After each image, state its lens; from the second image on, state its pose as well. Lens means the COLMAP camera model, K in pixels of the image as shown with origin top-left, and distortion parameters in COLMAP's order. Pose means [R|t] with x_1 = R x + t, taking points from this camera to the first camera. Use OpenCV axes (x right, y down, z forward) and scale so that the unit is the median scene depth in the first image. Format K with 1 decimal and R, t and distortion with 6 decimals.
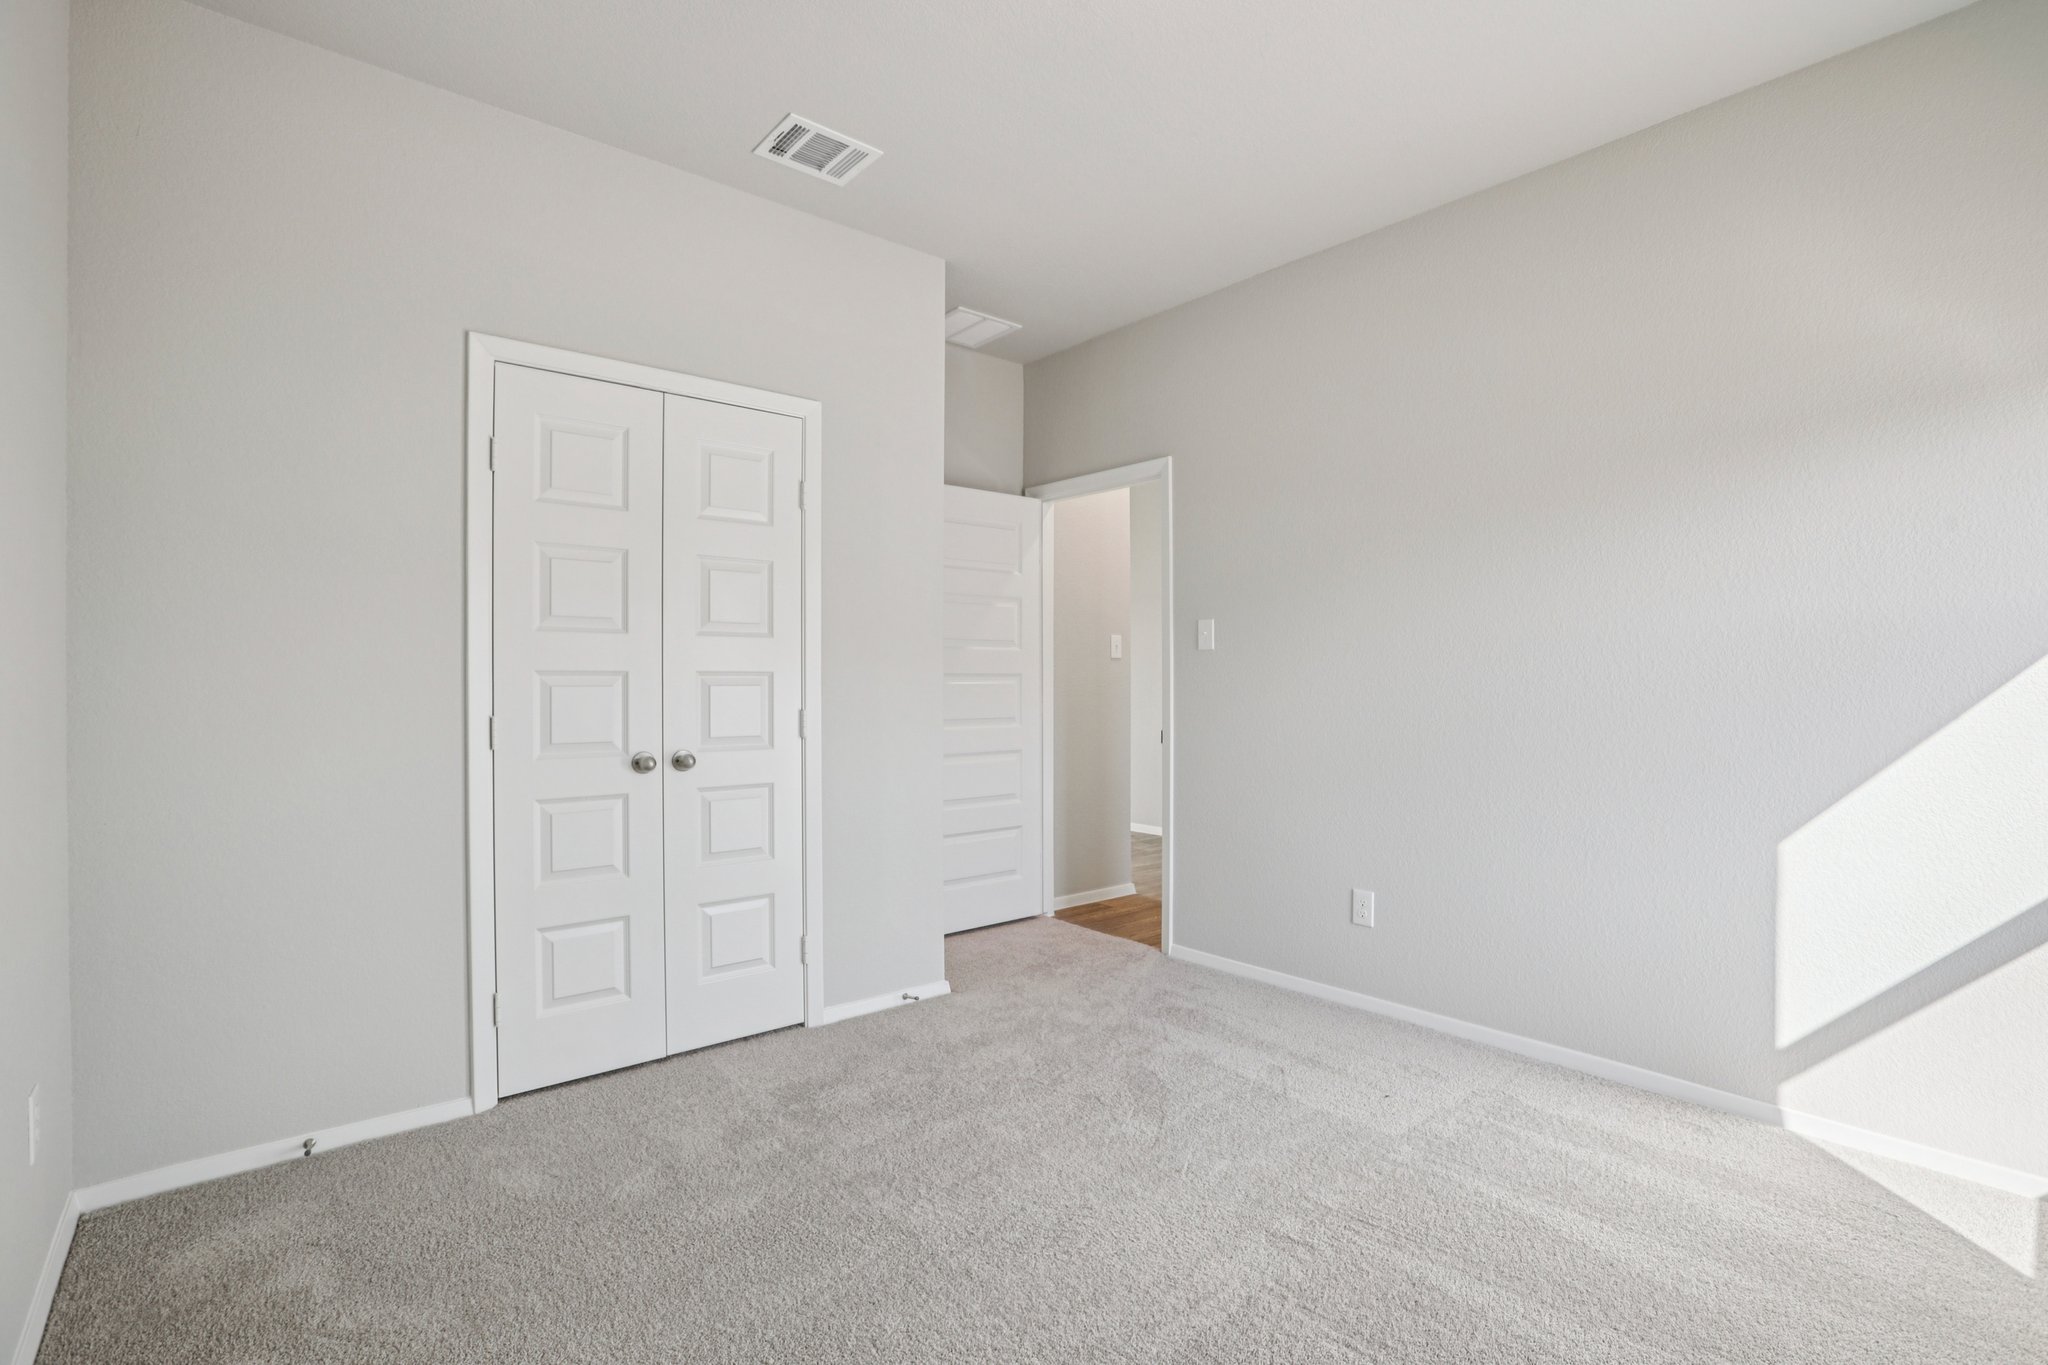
lens RADIAL K [[938.8, 0, 1036.6], [0, 938.8, 675.1], [0, 0, 1]] dist [-0.045469, 0.013359]
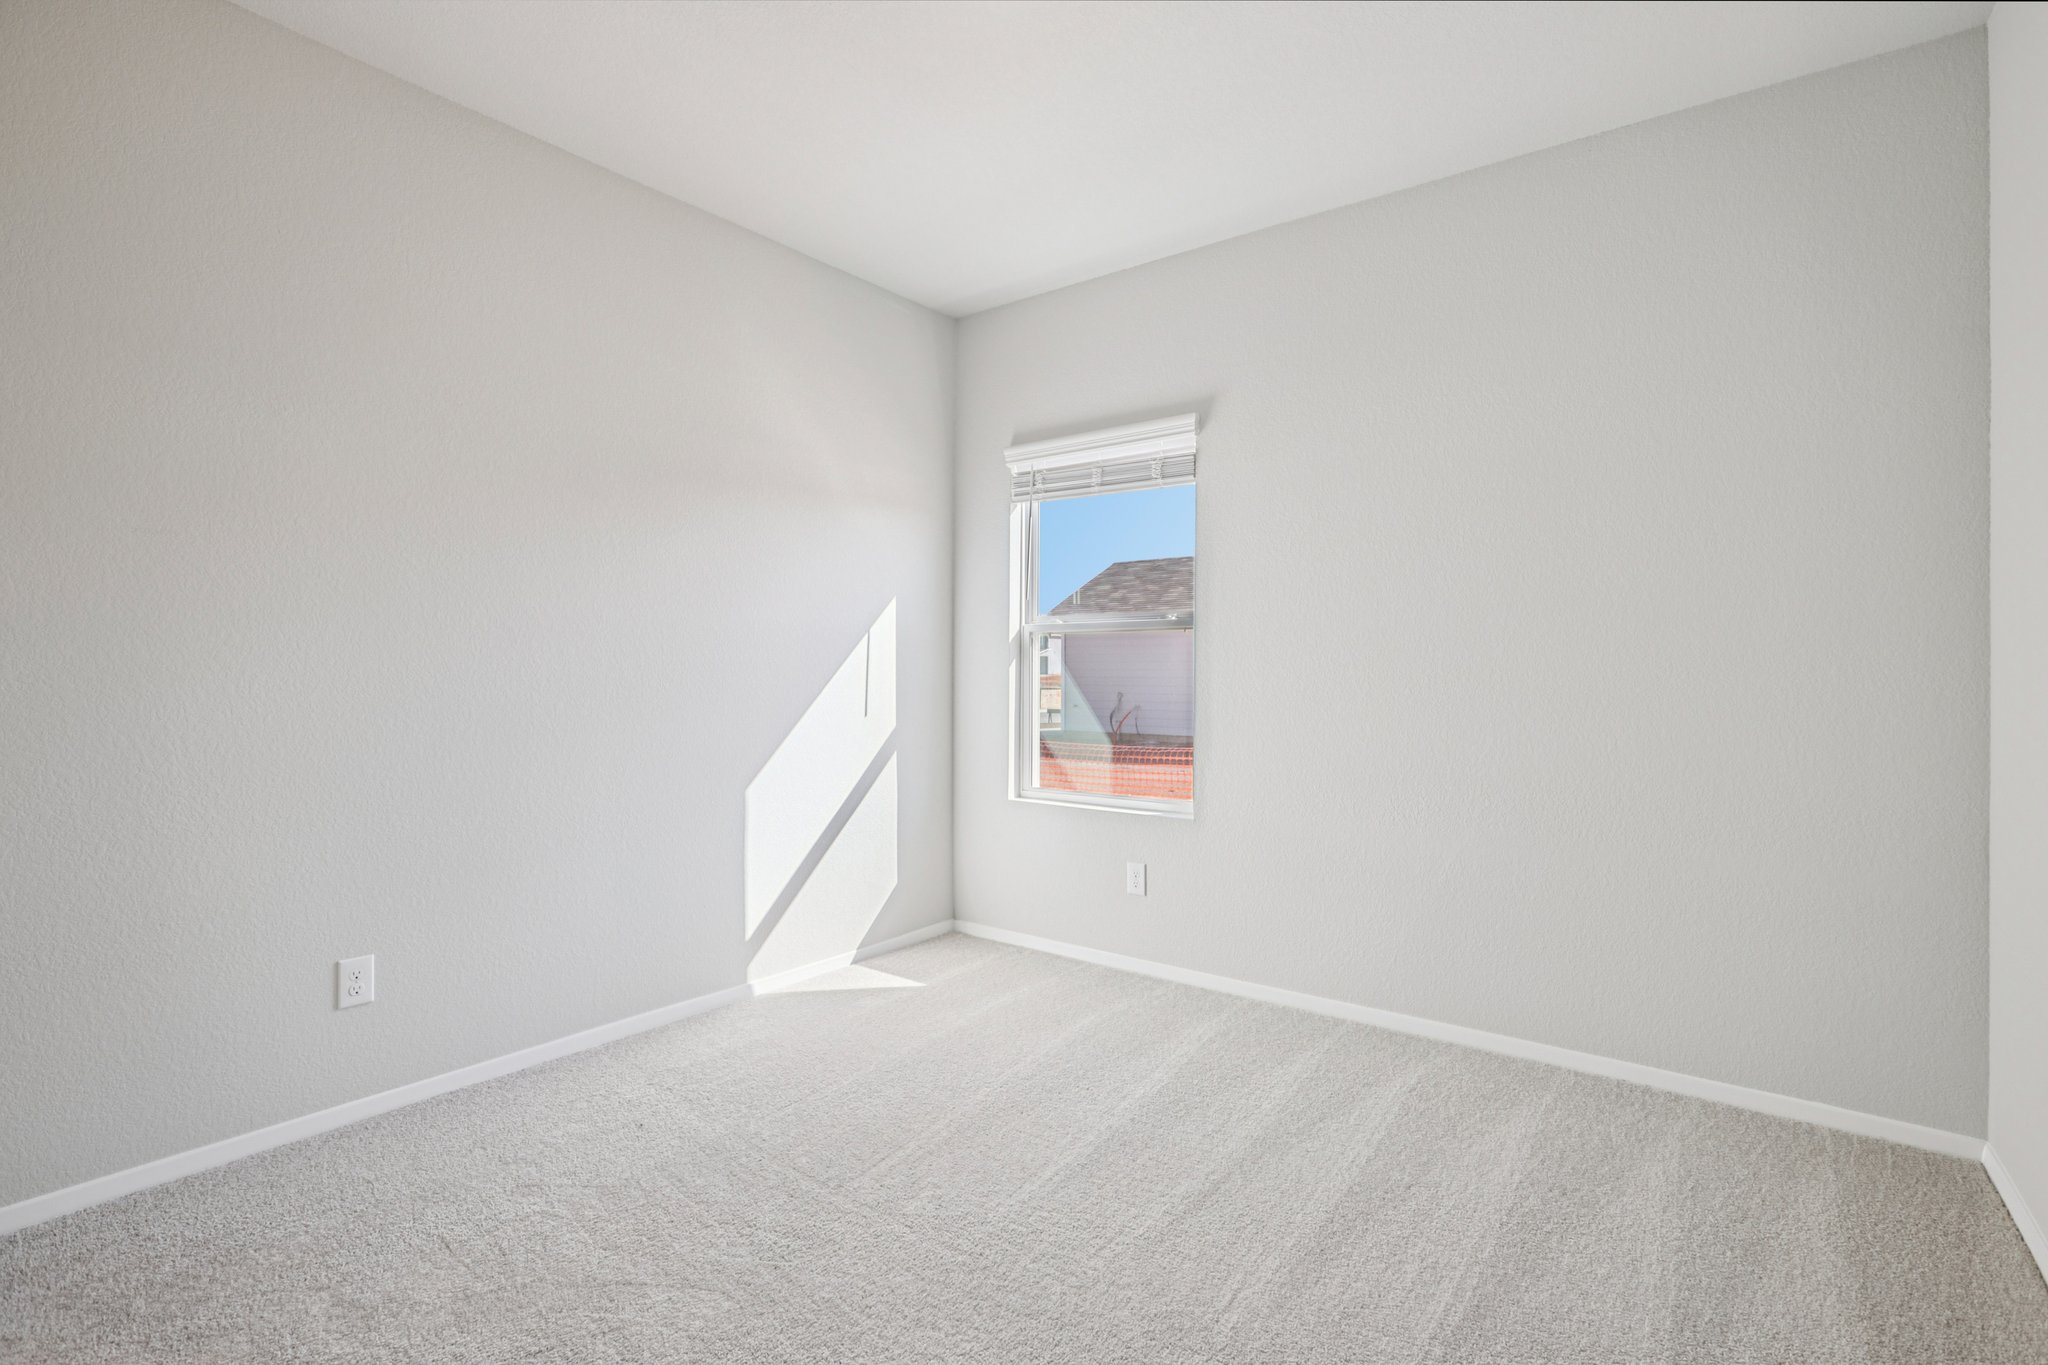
lens RADIAL K [[938.8, 0, 1036.6], [0, 938.8, 675.1], [0, 0, 1]] dist [-0.045469, 0.013359]
pose [[-0.212474, -0.002645, 0.977163, -0.630411], [-0.007243, 0.999973, 0.001132, 0.009579], [-0.977140, -0.006837, -0.212488, 0.875017]]
